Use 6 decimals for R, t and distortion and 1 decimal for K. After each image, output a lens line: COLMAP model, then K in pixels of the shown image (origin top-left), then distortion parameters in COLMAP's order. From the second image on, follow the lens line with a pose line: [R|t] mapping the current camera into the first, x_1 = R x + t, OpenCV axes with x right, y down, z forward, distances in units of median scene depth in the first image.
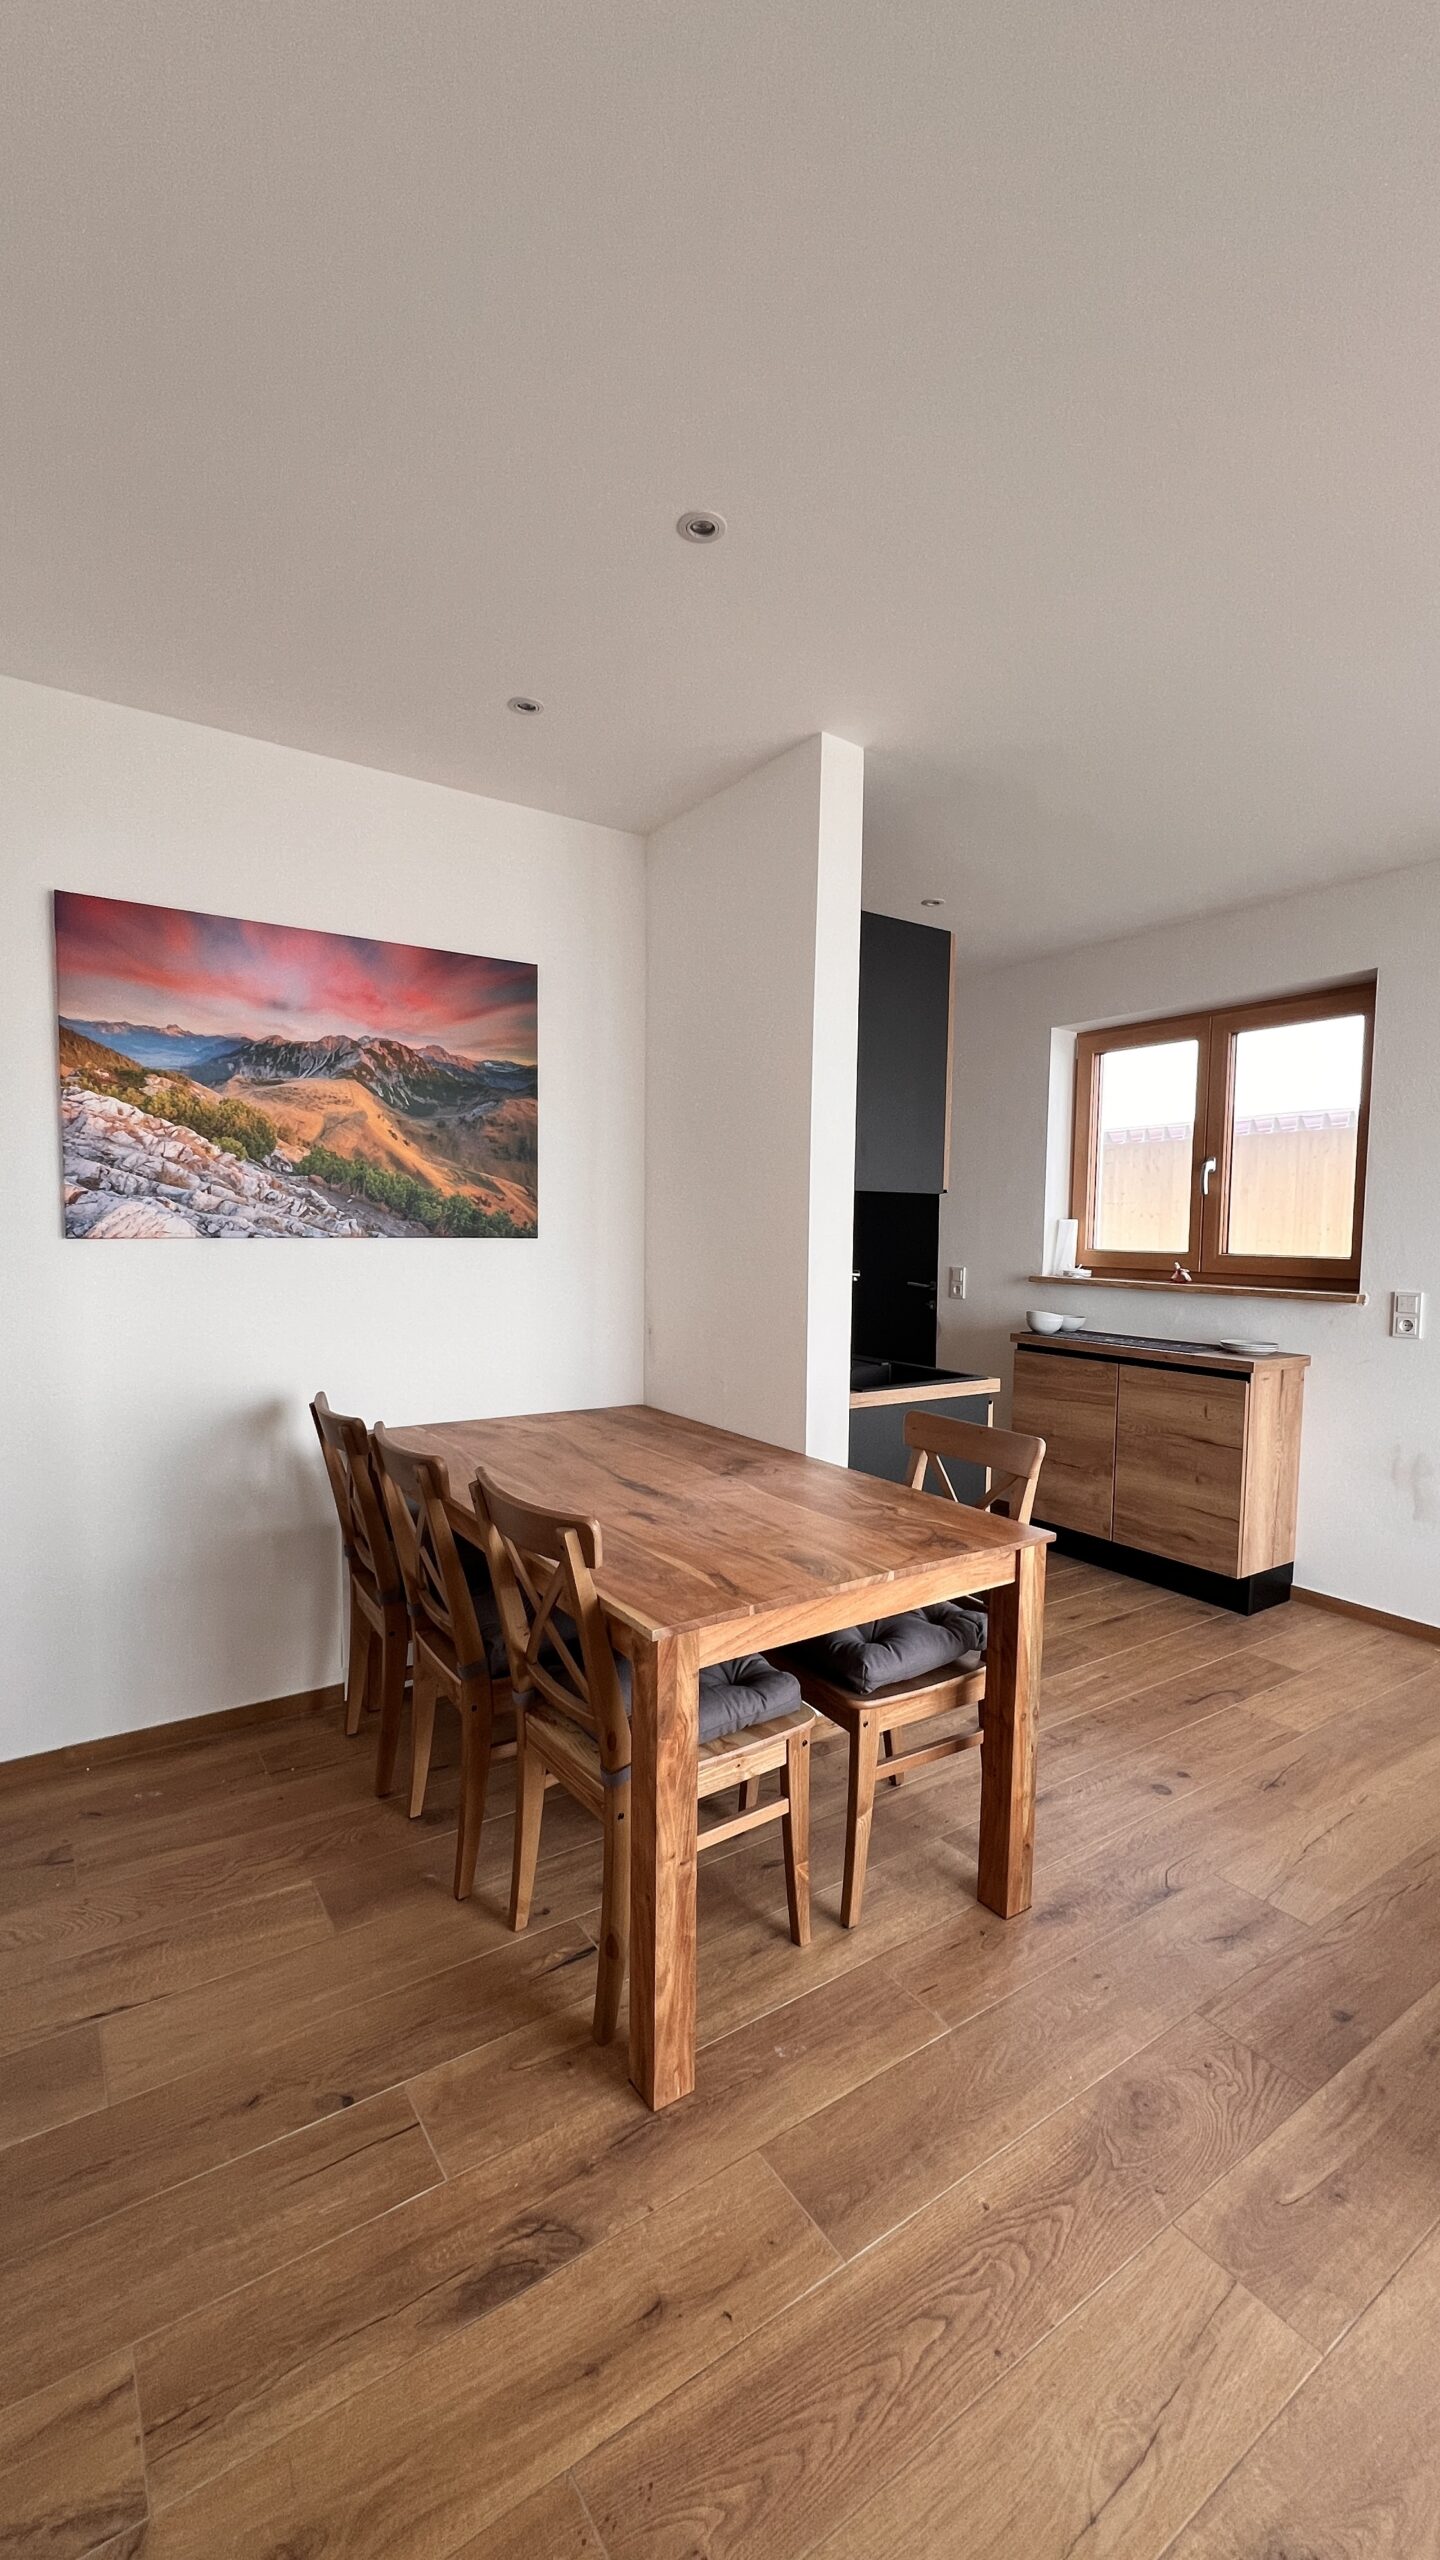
lens RADIAL K [[1022.9, 0, 720.0], [0, 1022.9, 1280.0], [0, 0, 1]] dist [-0.000191, 0.000002]
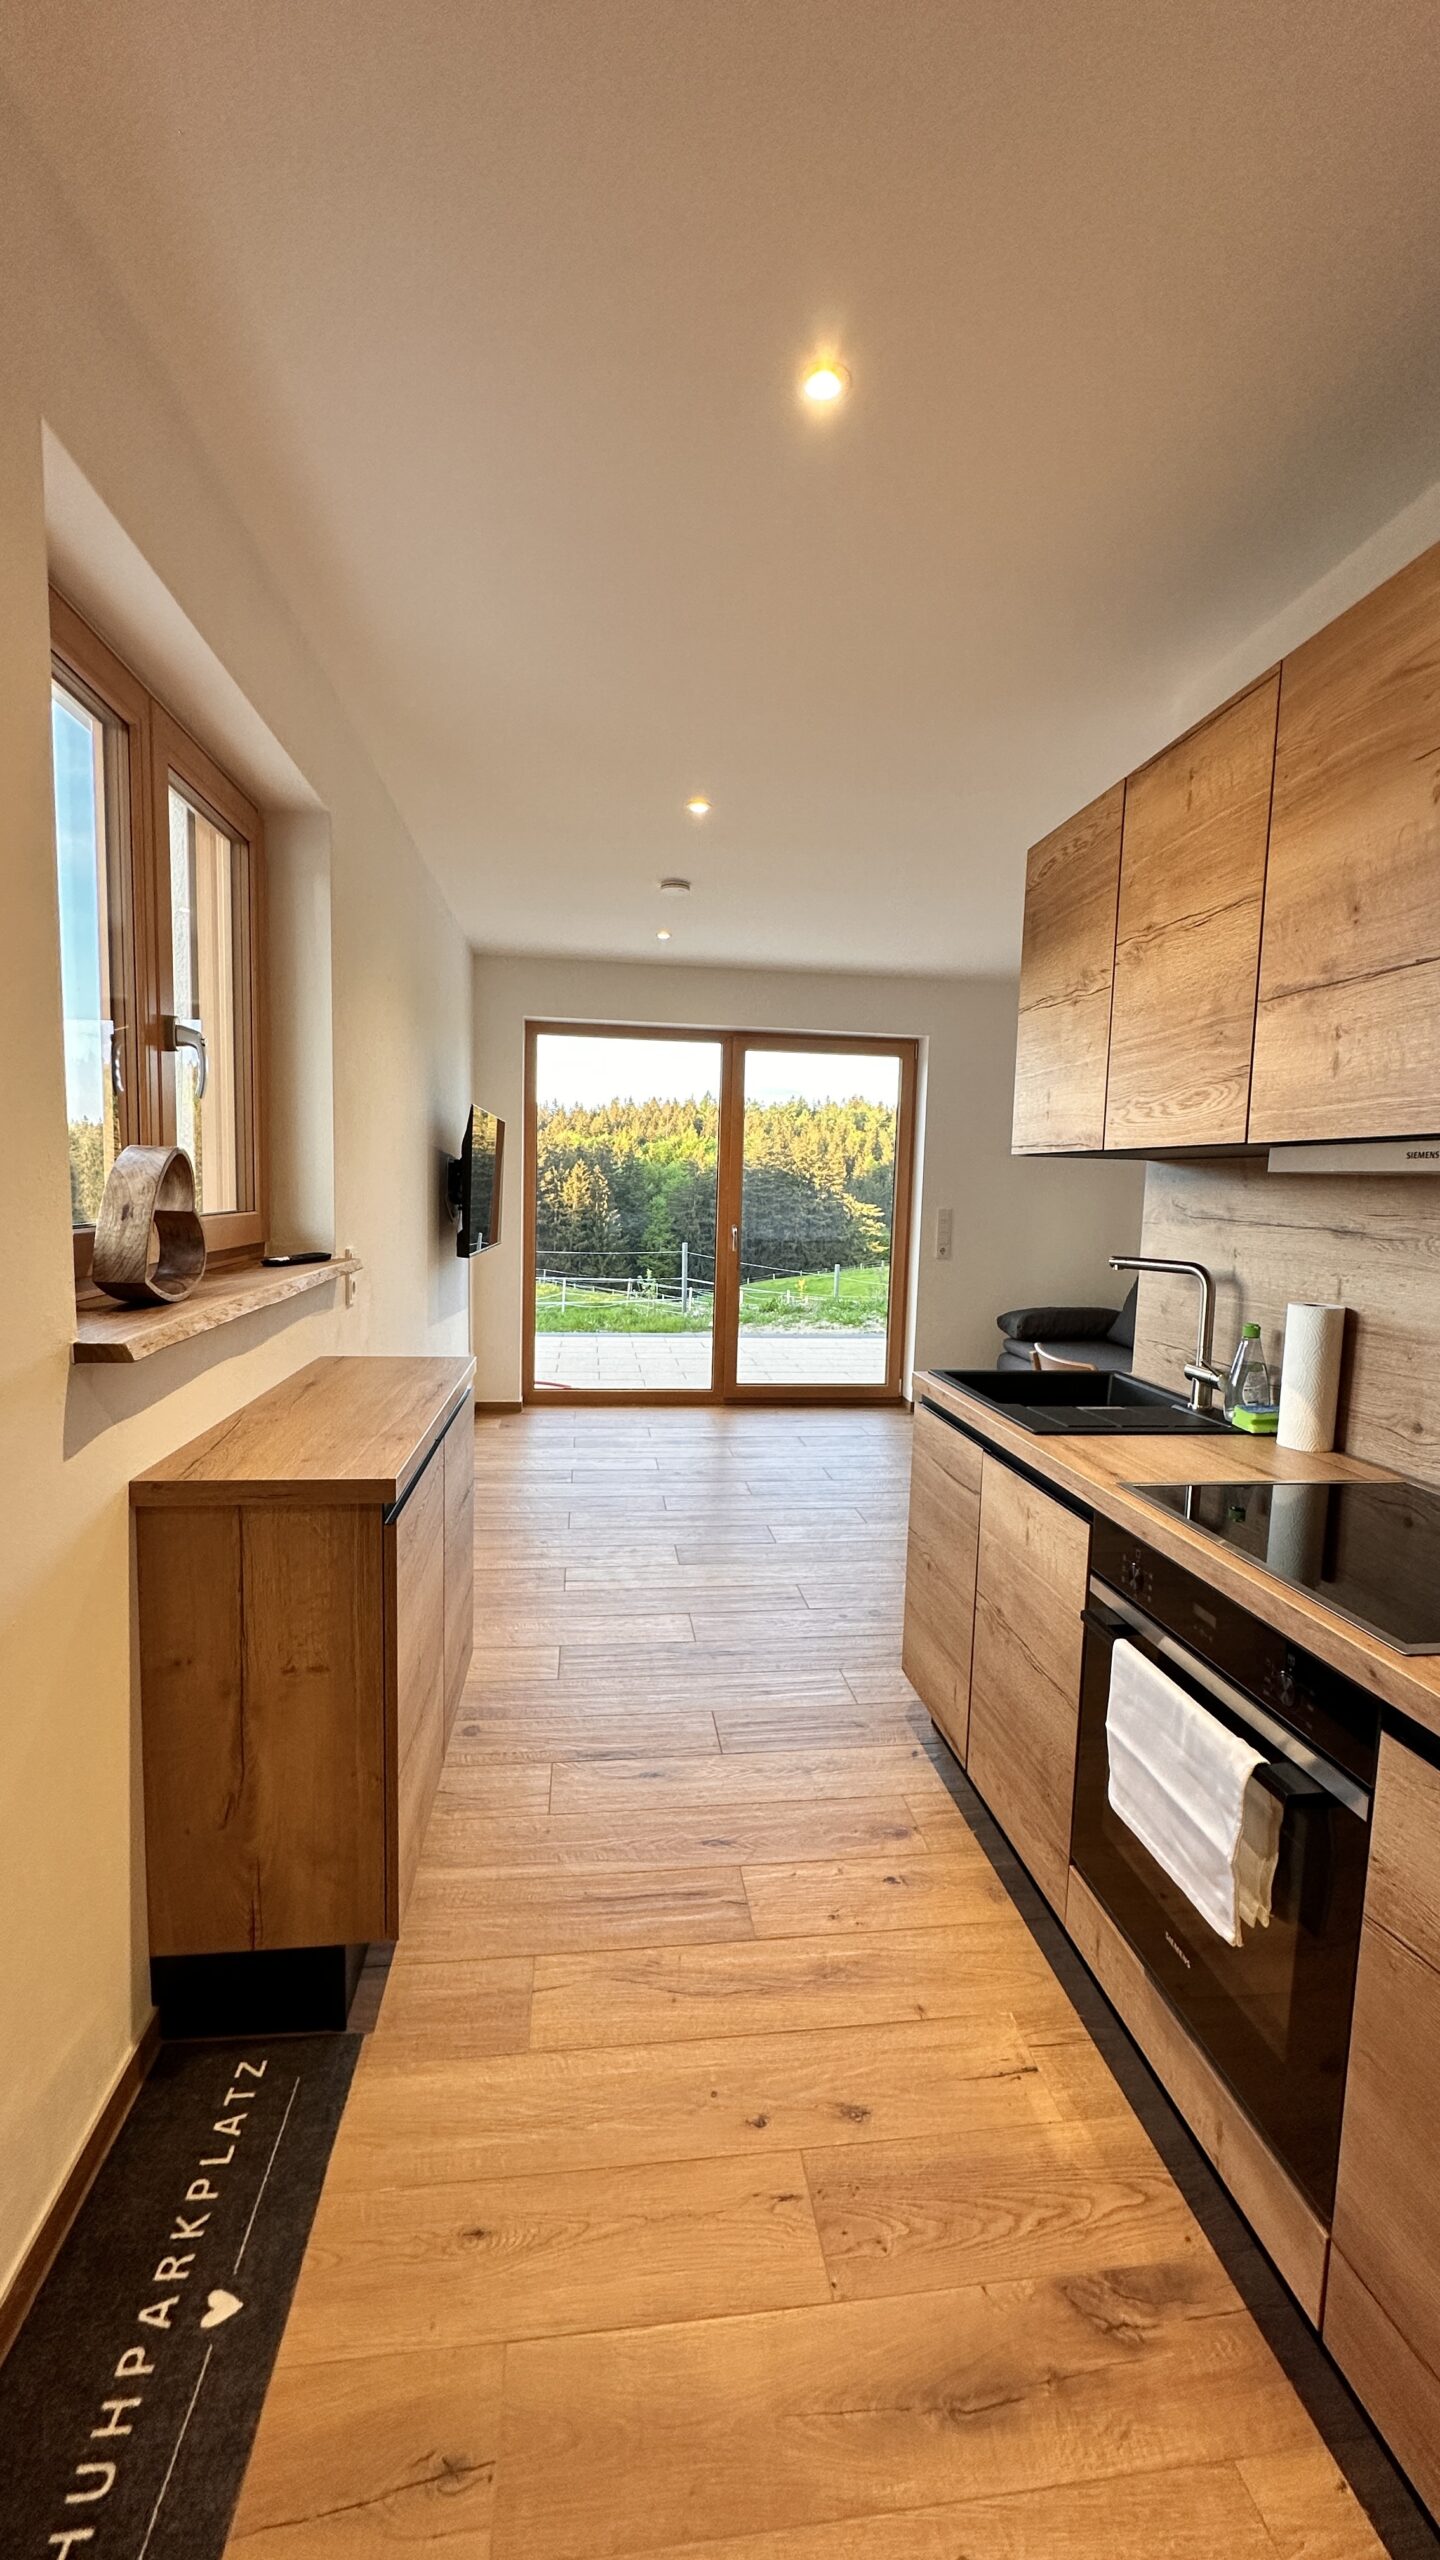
lens RADIAL K [[1017.2, 0, 720.0], [0, 1017.2, 1280.0], [0, 0, 1]] dist [-0.001720, -0.000451]
pose [[-0.890756, -0.085945, 0.446281, -0.195583], [-0.011943, 0.986044, 0.166055, -0.109660], [-0.454324, 0.142584, -0.879351, 1.872709]]
